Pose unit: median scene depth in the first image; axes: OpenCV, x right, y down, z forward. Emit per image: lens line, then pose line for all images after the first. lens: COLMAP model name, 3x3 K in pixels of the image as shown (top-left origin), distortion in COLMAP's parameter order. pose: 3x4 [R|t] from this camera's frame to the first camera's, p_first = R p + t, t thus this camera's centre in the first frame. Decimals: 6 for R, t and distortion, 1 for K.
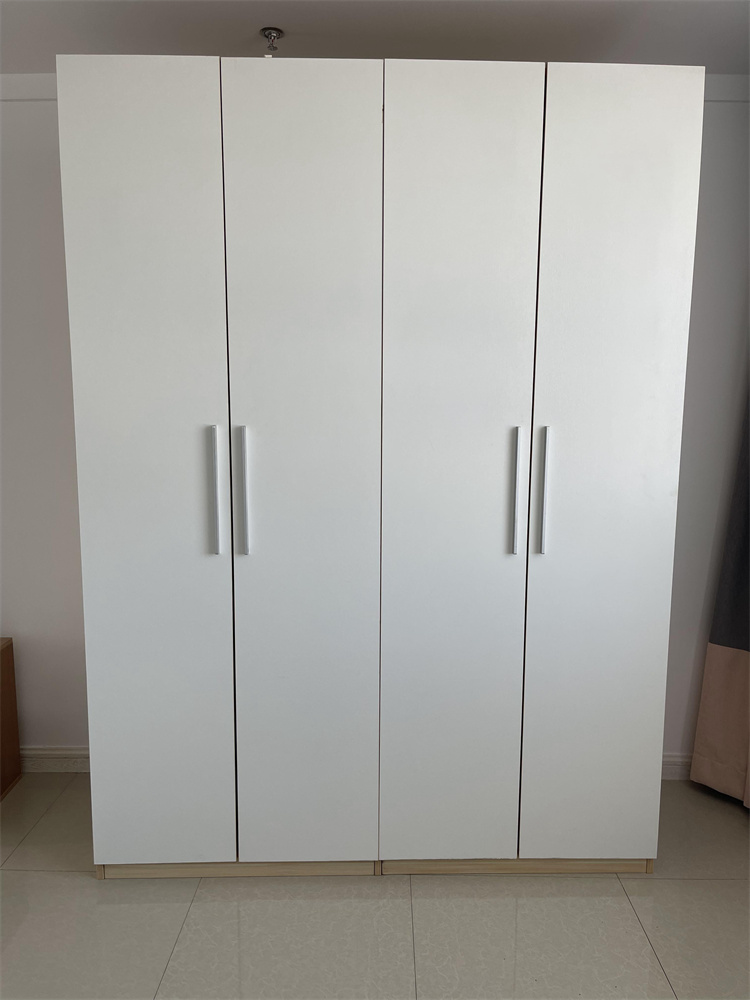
lens RADIAL K [[767.2, 0, 375.0], [0, 767.2, 500.0], [0, 0, 1]] dist [0.004362, -0.002410]
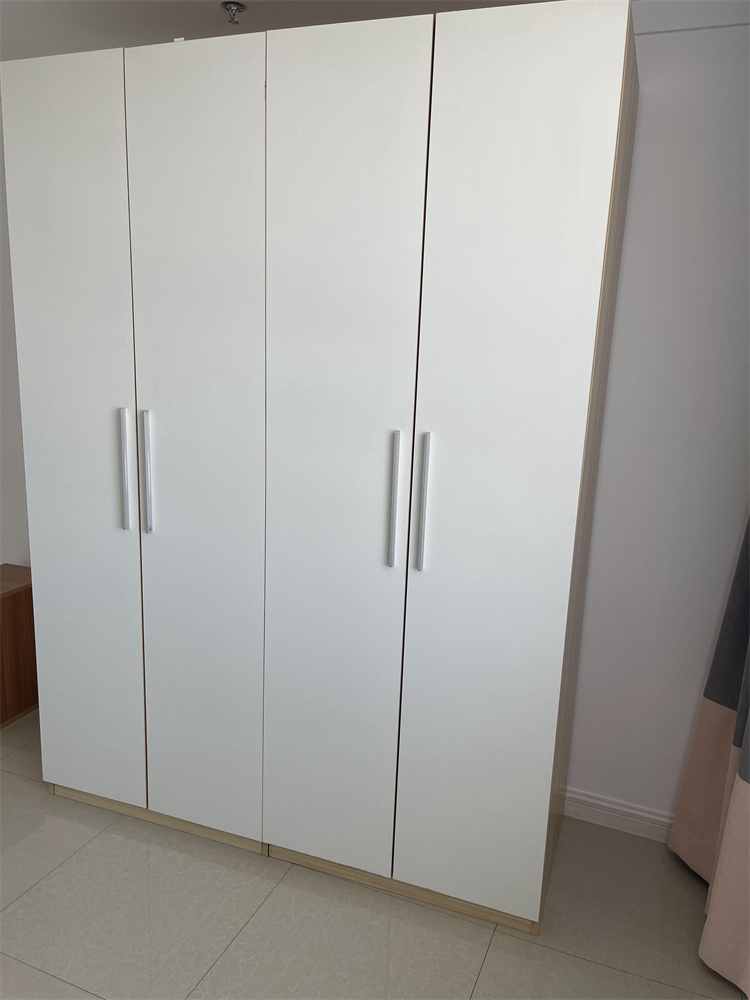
lens RADIAL K [[765.9, 0, 375.0], [0, 765.9, 500.0], [0, 0, 1]] dist [0.002761, 0.001903]
pose [[0.927886, 0.105794, -0.357540, 0.485661], [-0.080595, 0.993141, 0.084703, -0.086501], [0.364049, -0.049779, 0.930049, 0.133603]]
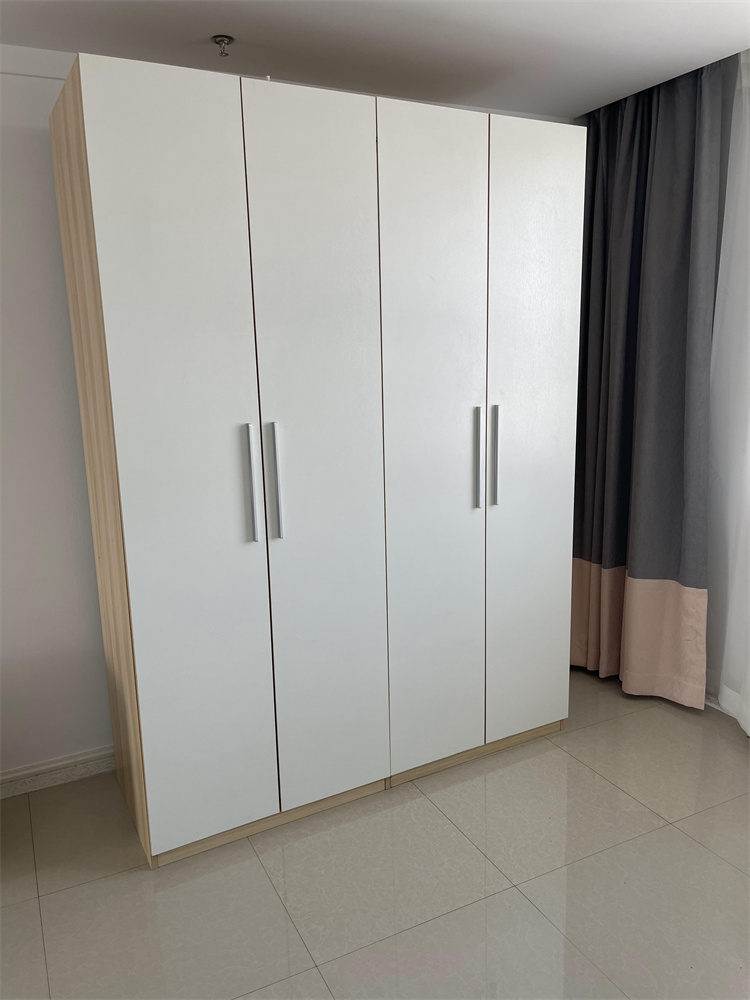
lens RADIAL K [[767.2, 0, 375.0], [0, 767.2, 500.0], [0, 0, 1]] dist [0.004362, -0.002410]
pose [[0.886174, -0.118545, 0.447932, -0.528985], [0.091215, 0.992434, 0.082190, -0.061147], [-0.454286, -0.031976, 0.890282, -0.042734]]
